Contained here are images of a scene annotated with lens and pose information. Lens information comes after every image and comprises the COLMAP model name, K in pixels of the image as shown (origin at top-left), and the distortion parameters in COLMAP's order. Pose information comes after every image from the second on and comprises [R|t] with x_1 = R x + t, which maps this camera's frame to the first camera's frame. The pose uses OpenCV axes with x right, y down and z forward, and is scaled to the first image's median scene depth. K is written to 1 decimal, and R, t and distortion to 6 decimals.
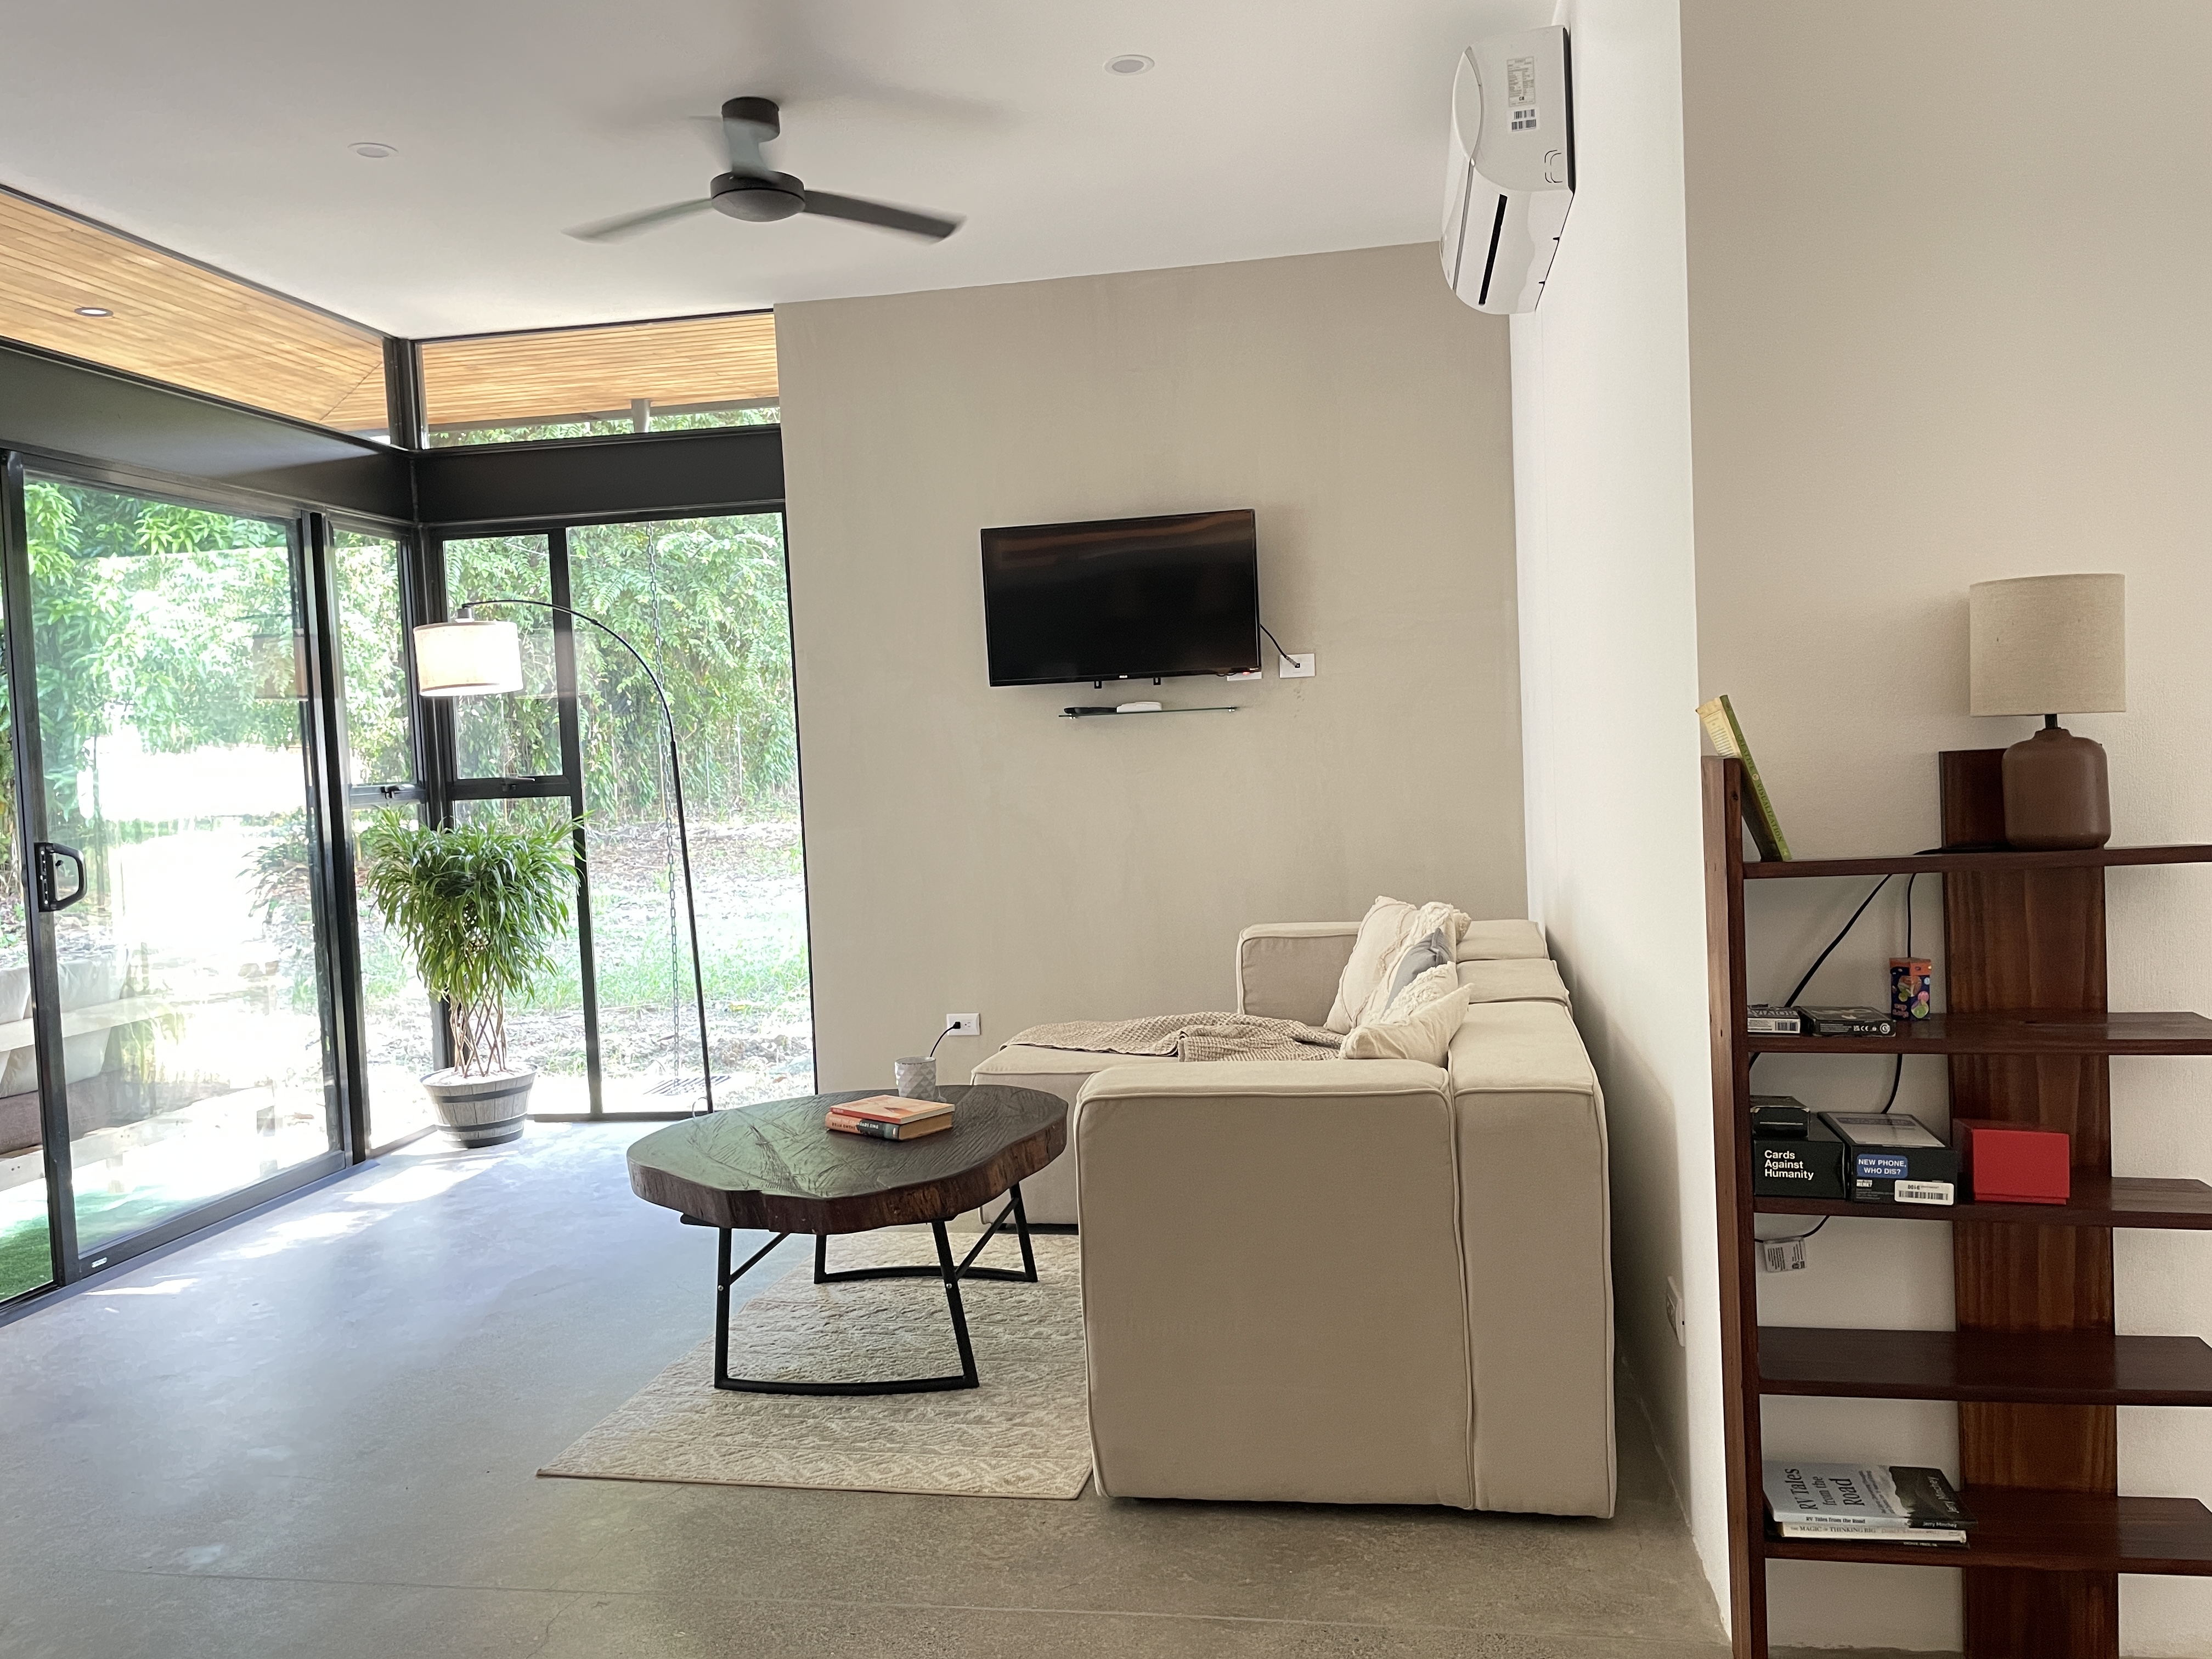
lens RADIAL K [[1671.6, 0, 1107.8], [0, 1671.6, 815.4], [0, 0, 1]] dist [0.090423, -0.122256]
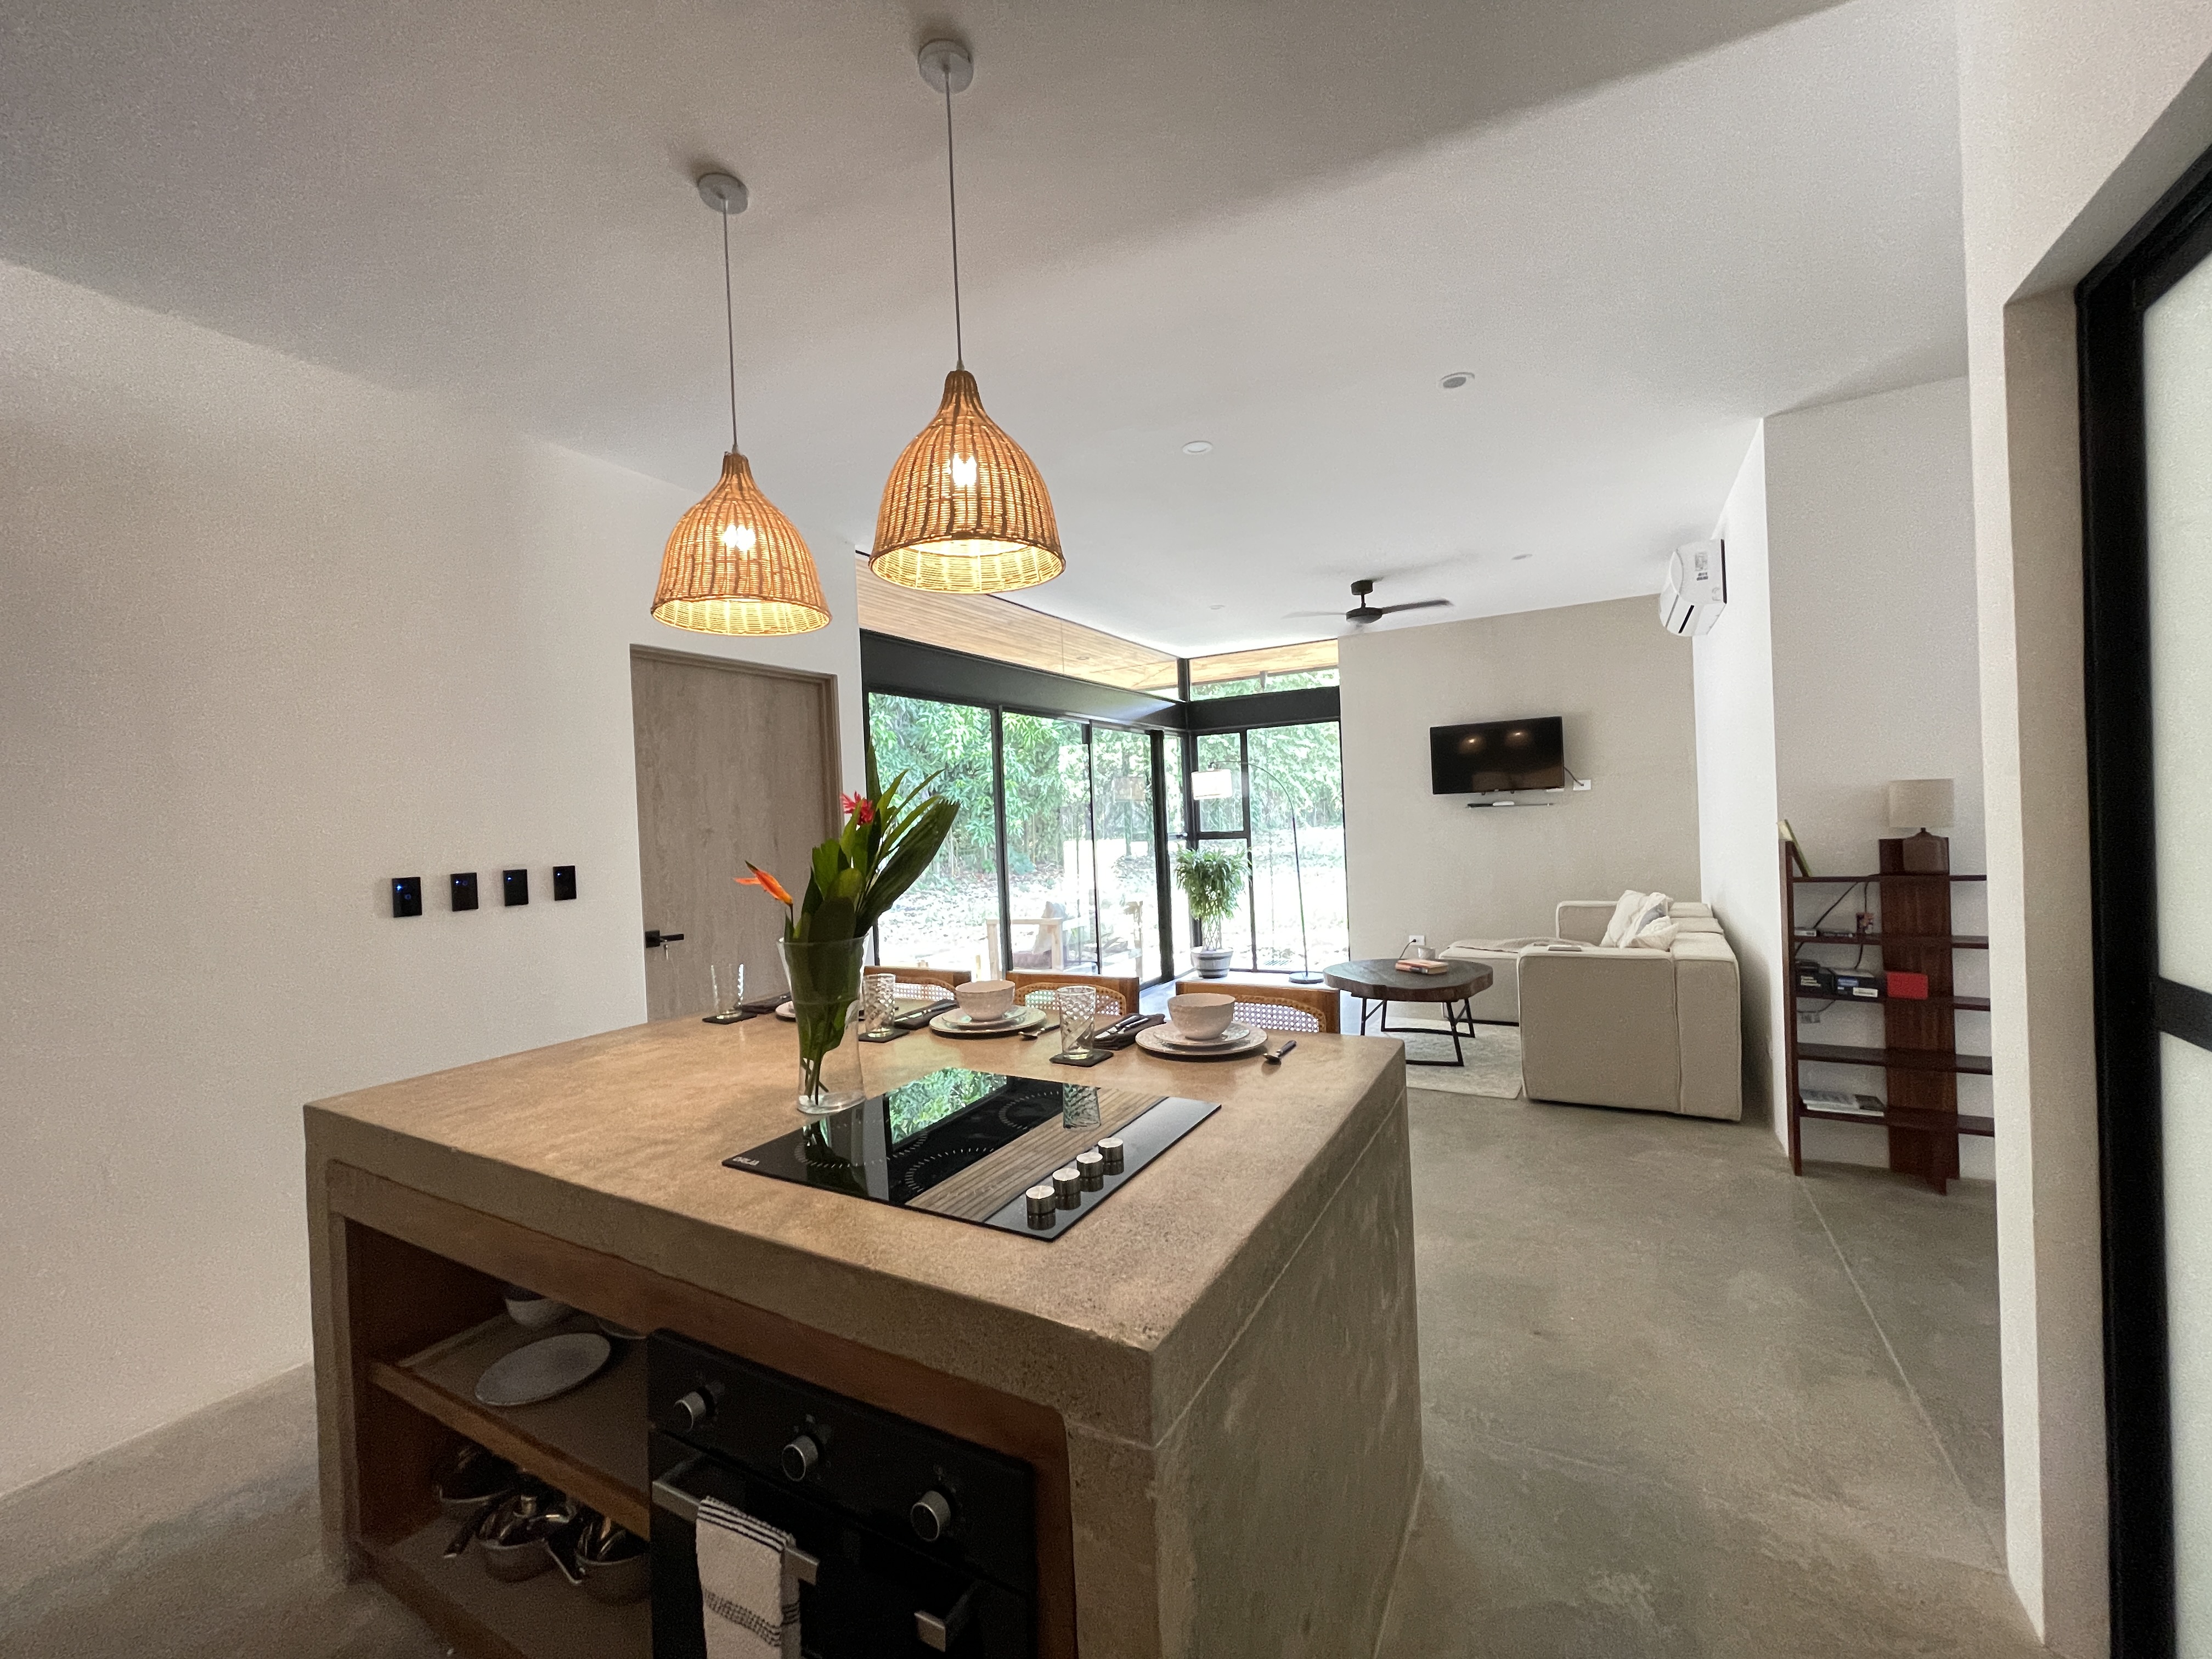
lens RADIAL K [[893.2, 0, 1103.5], [0, 893.2, 828.6], [0, 0, 1]] dist [-0.002468, -0.000197]
pose [[0.942724, 0.009290, -0.333445, -0.091210], [-0.014755, 0.999795, -0.013859, -0.006483], [0.333248, 0.017985, 0.942668, -0.331374]]
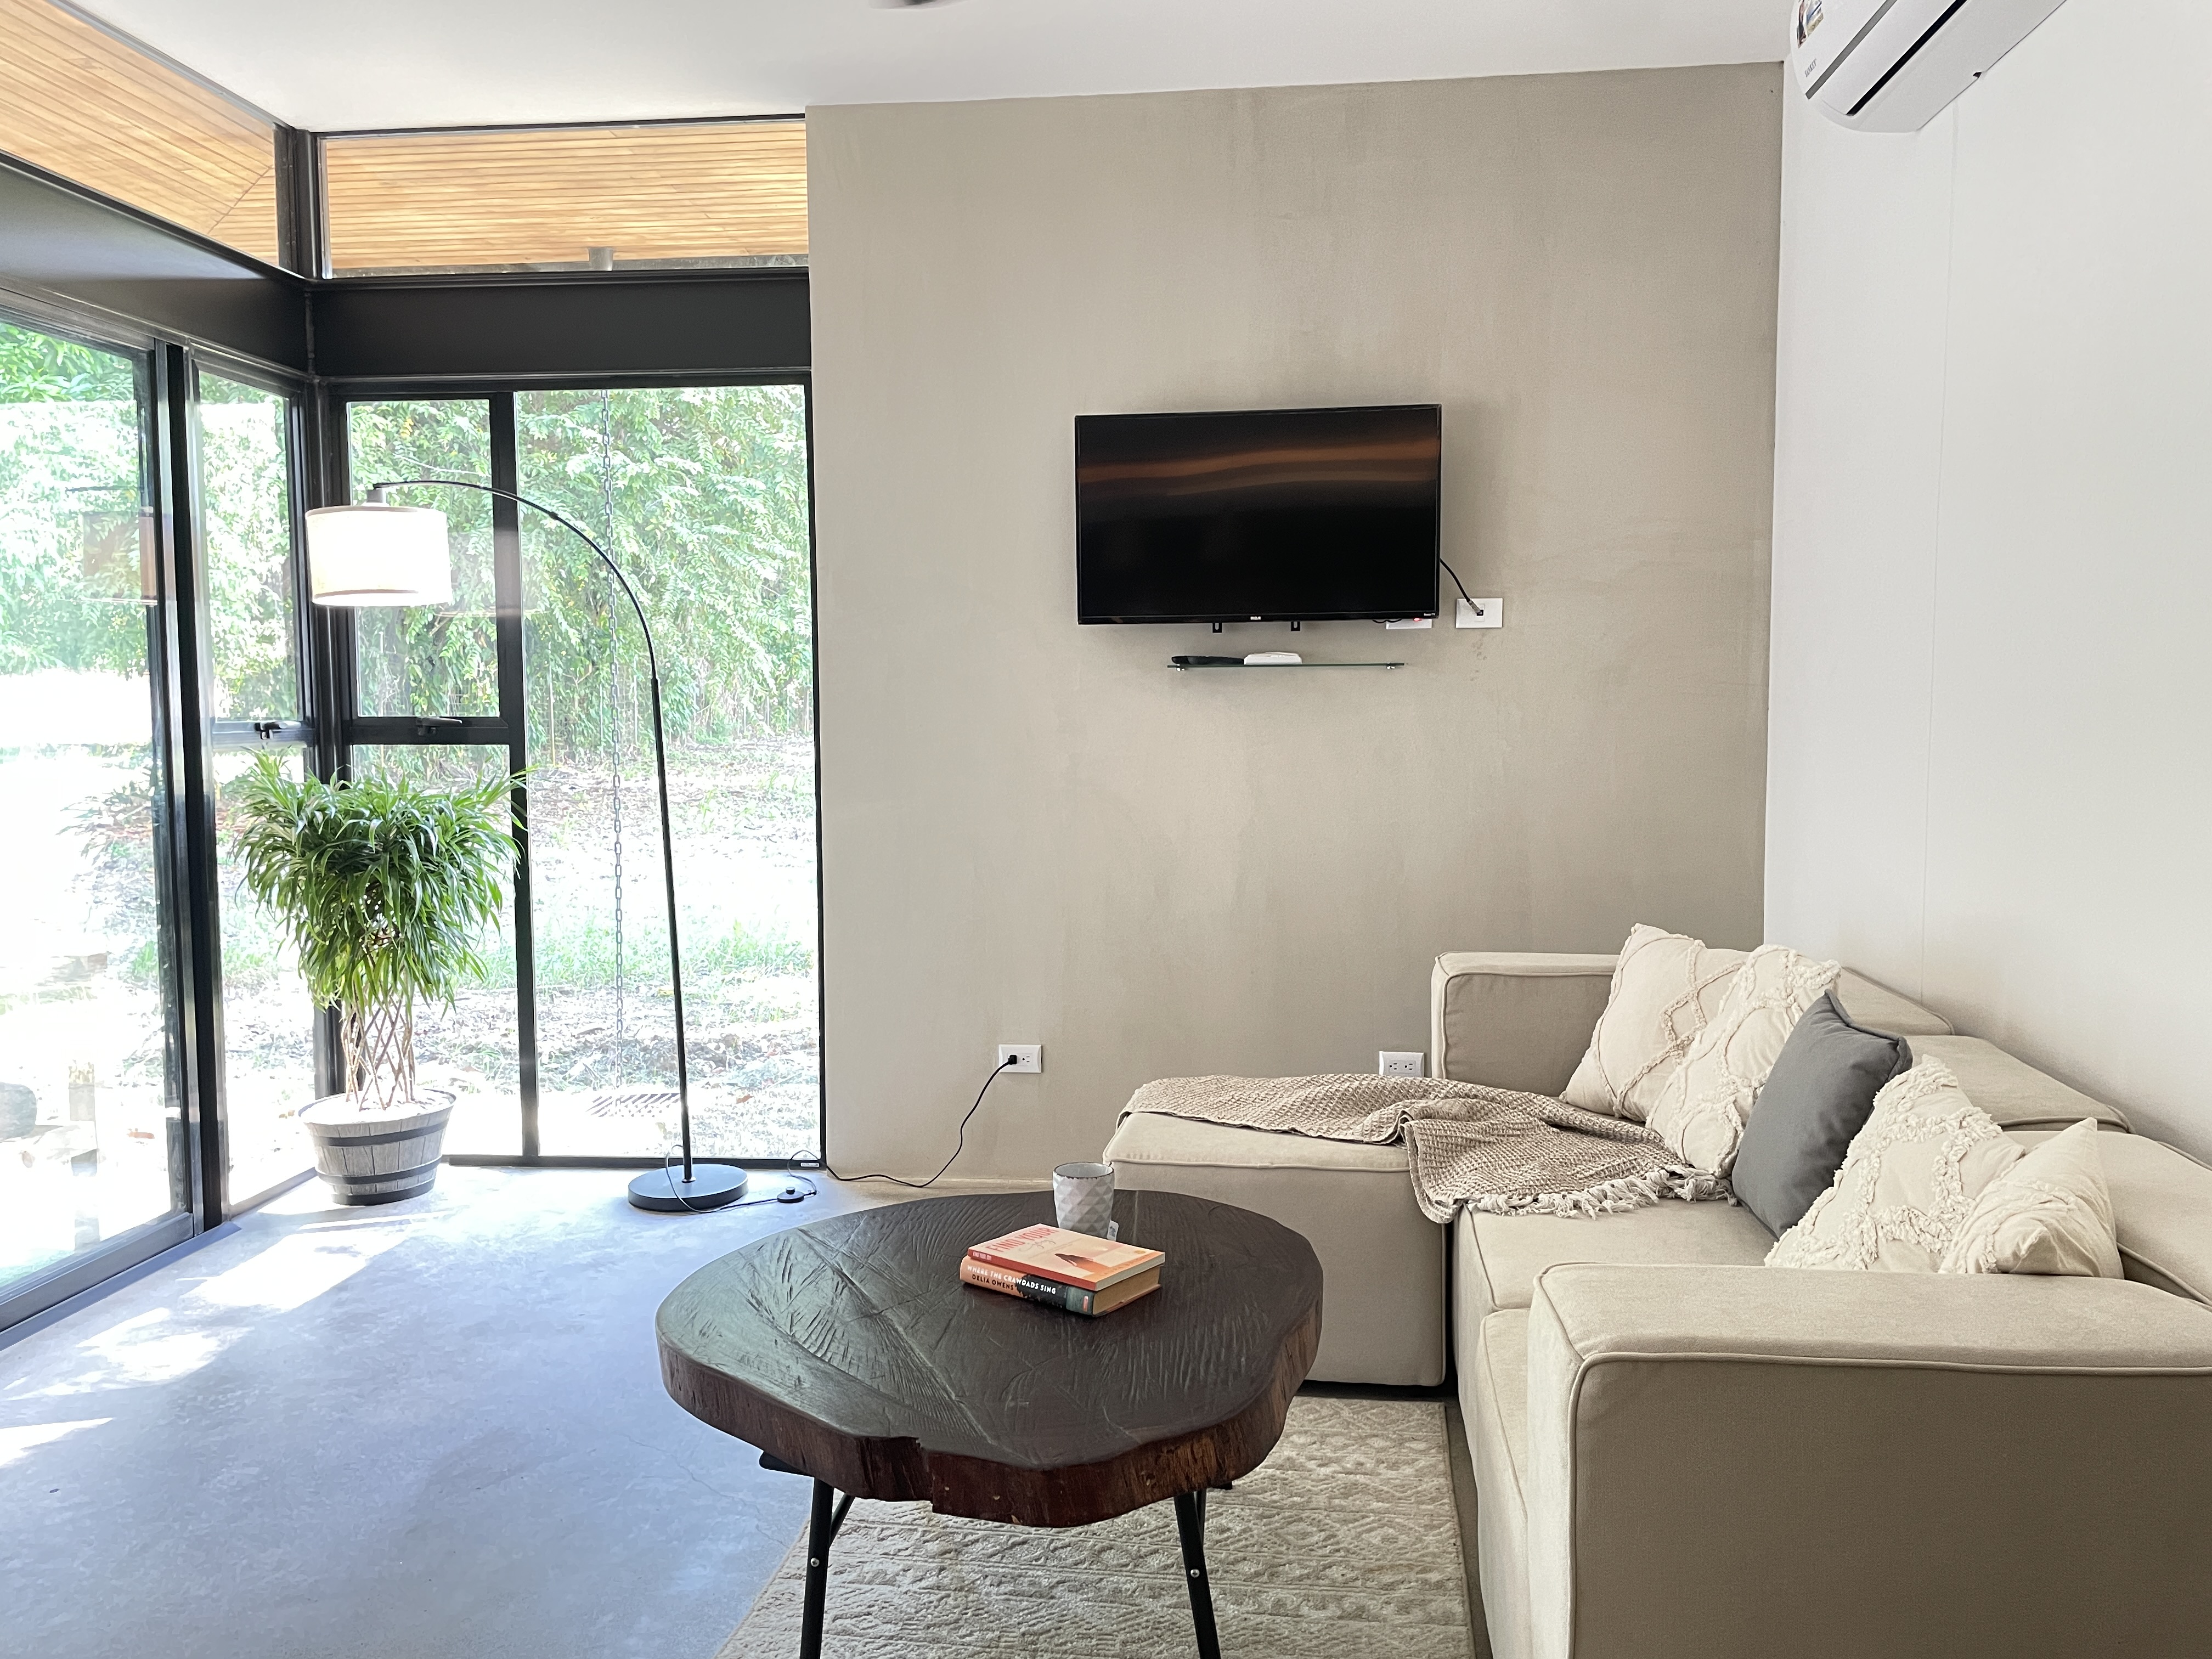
lens RADIAL K [[1671.6, 0, 1108.7], [0, 1671.6, 816.2], [0, 0, 1]] dist [0.090423, -0.122256]
pose [[0.997053, 0.035478, 0.068022, -0.109686], [-0.036975, 0.999098, 0.020878, -0.005805], [-0.067220, -0.023332, 0.997465, 0.240558]]
